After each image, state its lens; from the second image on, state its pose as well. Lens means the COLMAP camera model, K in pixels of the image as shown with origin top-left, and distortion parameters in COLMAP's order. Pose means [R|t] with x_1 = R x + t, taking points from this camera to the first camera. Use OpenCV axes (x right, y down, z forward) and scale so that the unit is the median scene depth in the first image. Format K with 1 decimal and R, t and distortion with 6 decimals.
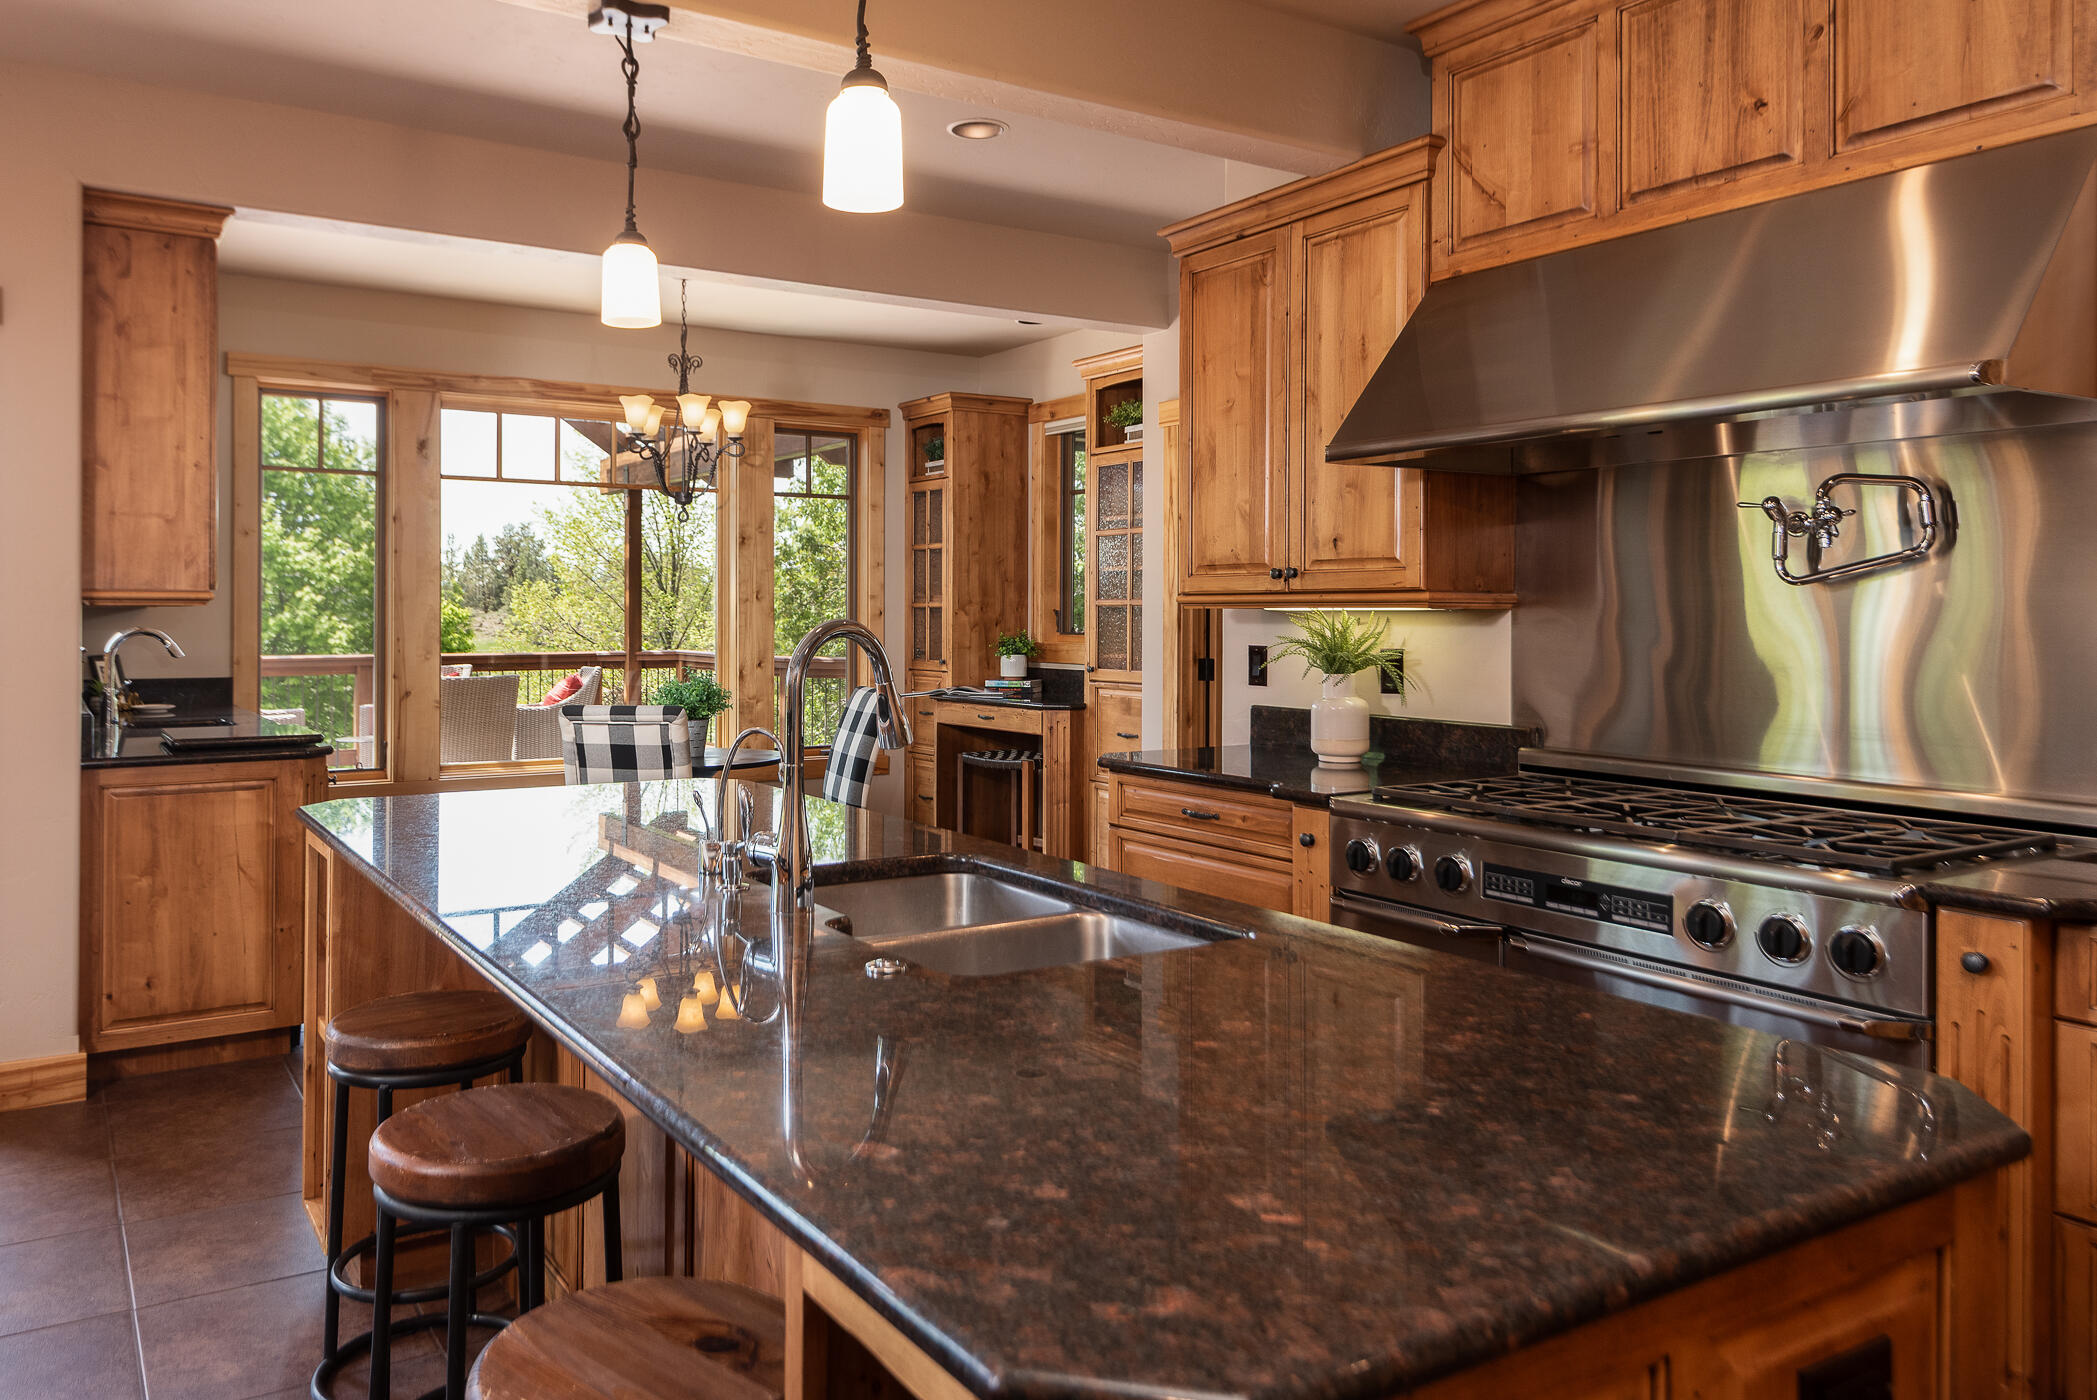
lens RADIAL K [[1488.2, 0, 931.3], [0, 1488.2, 633.2], [0, 0, 1]] dist [0.009715, 0.000423]
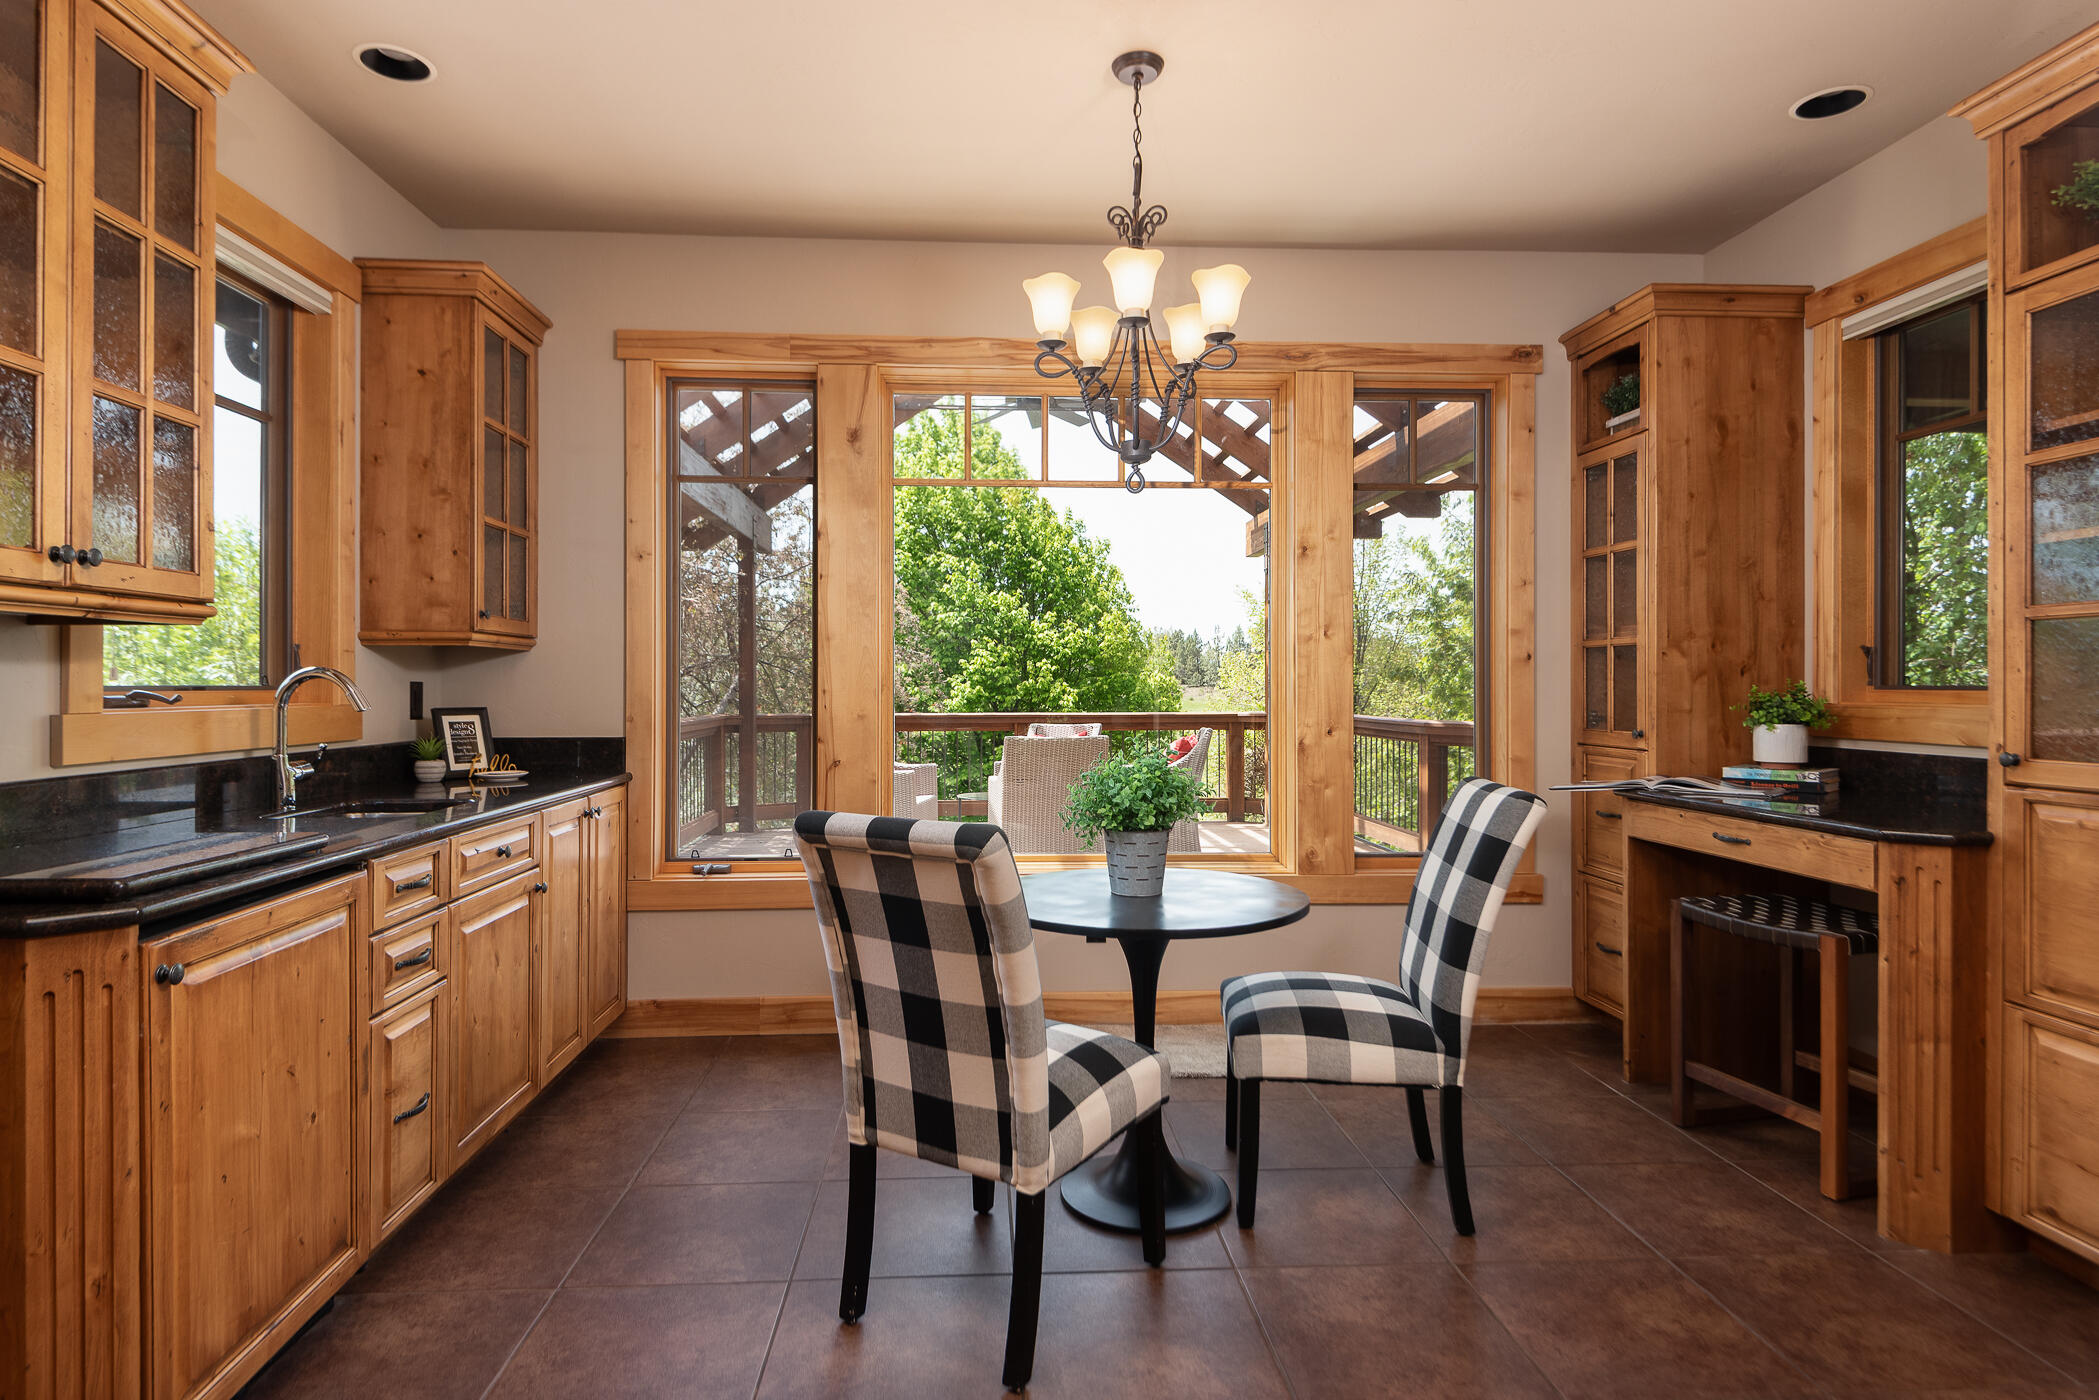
lens RADIAL K [[1114.4, 0, 1019.5], [0, 1114.4, 681.1], [0, 0, 1]] dist [0.006045, -0.007009]
pose [[0.878774, -0.002831, -0.477229, 0.002939], [-0.005450, 0.999858, -0.015967, 0.006312], [0.477207, 0.016633, 0.878634, 0.478954]]
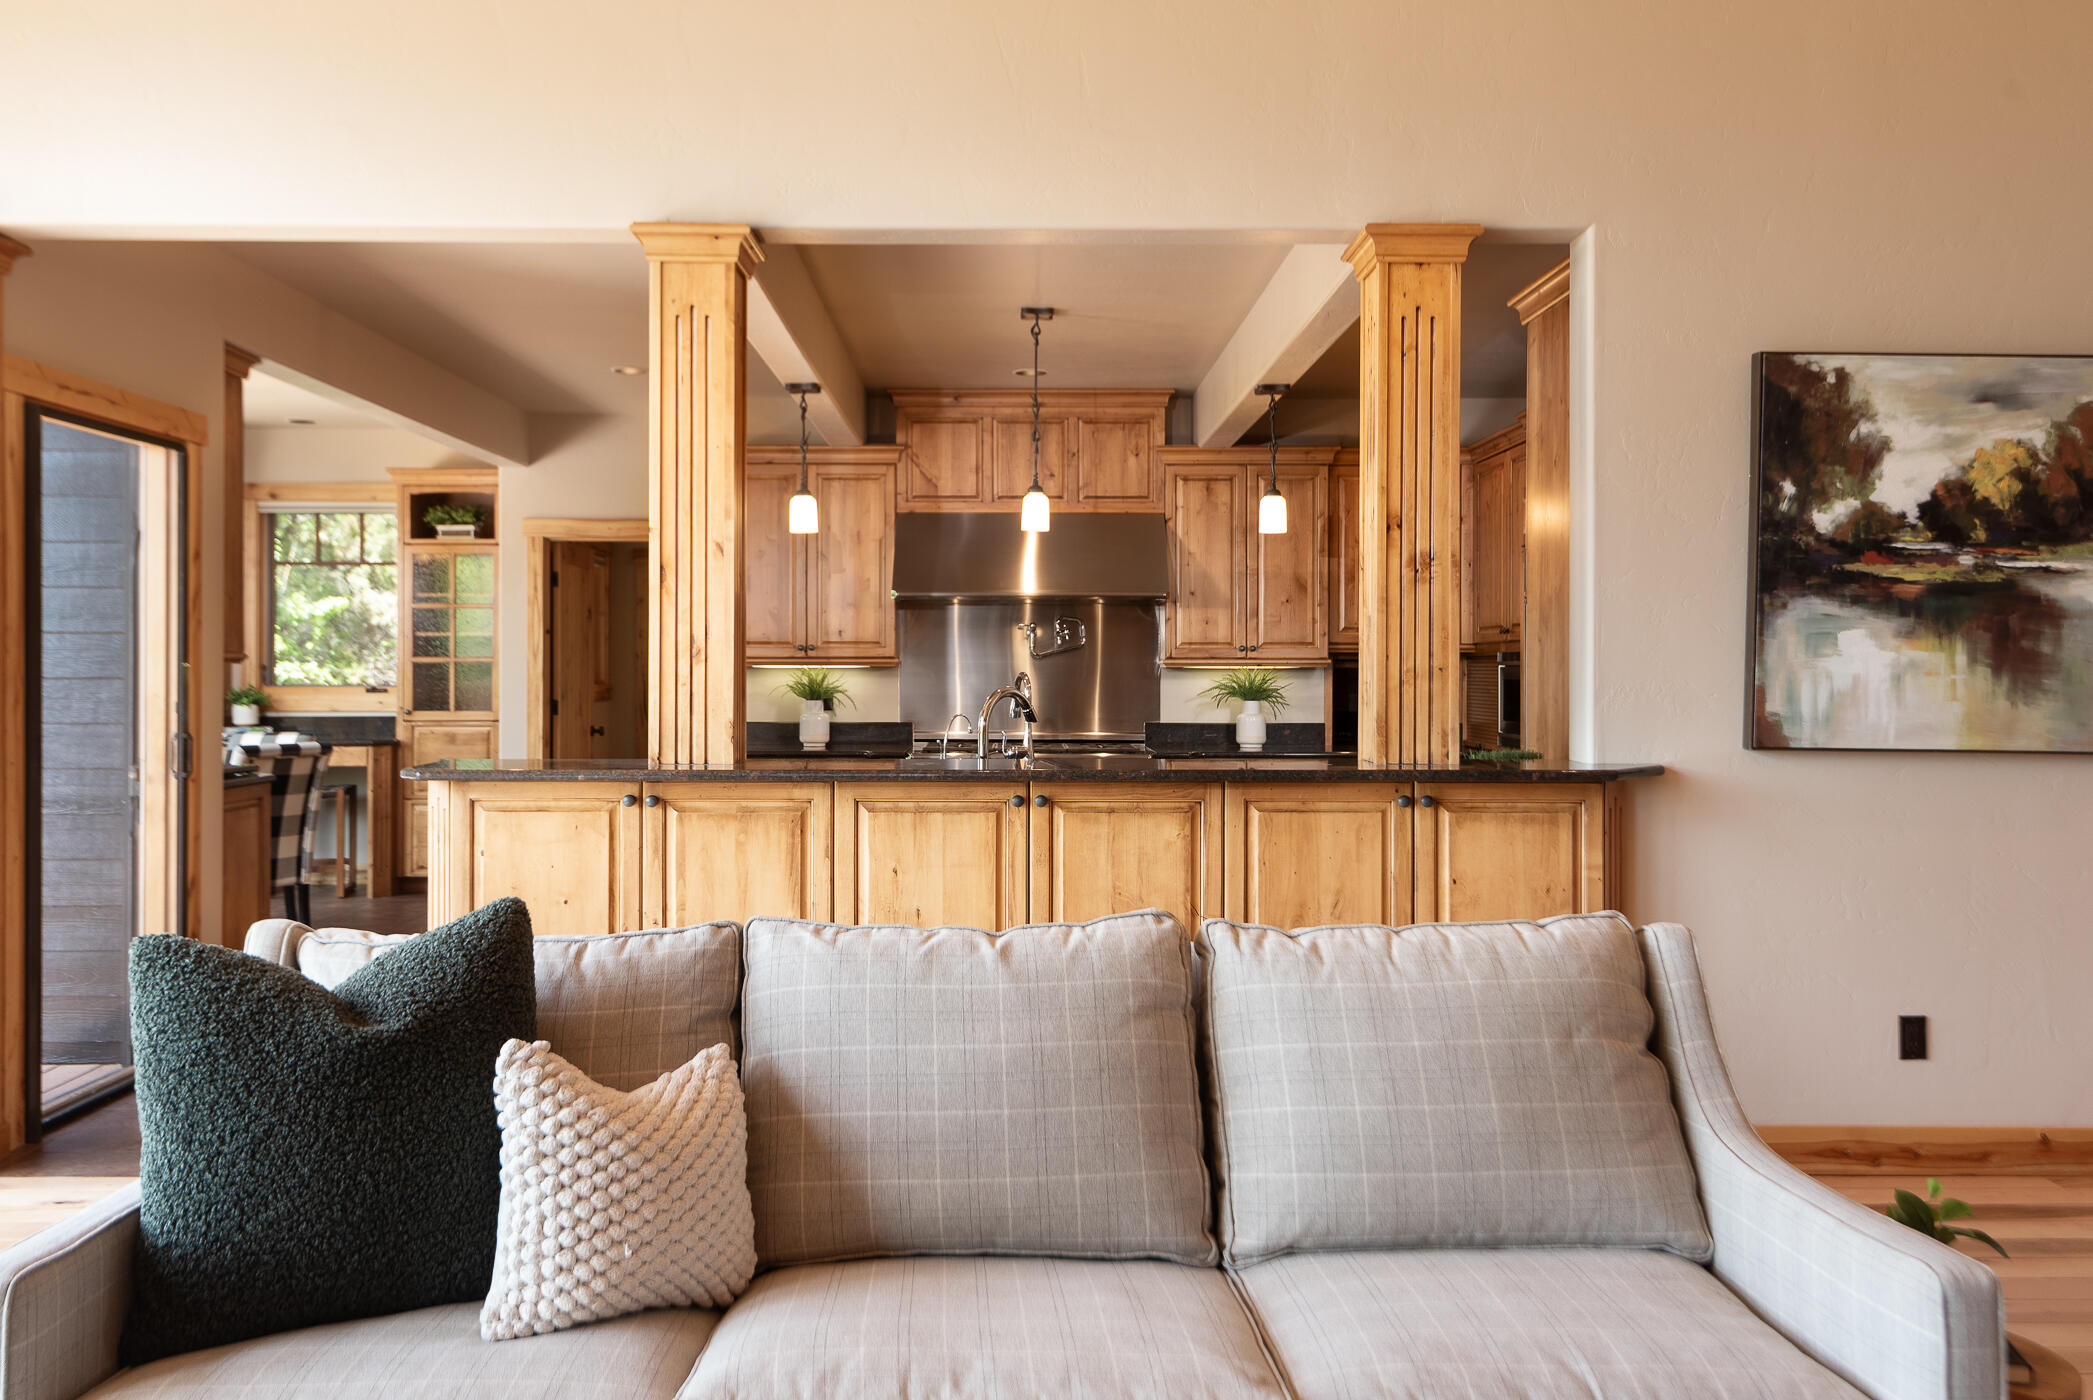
lens RADIAL K [[1954.3, 0, 1038.3], [0, 1954.3, 690.4], [0, 0, 1]] dist [0.023955, 0.000000]
pose [[0.508852, -0.004040, 0.860845, -0.915003], [0.008912, 0.999960, -0.000575, 0.009644], [-0.860808, 0.007964, 0.508867, -0.273978]]
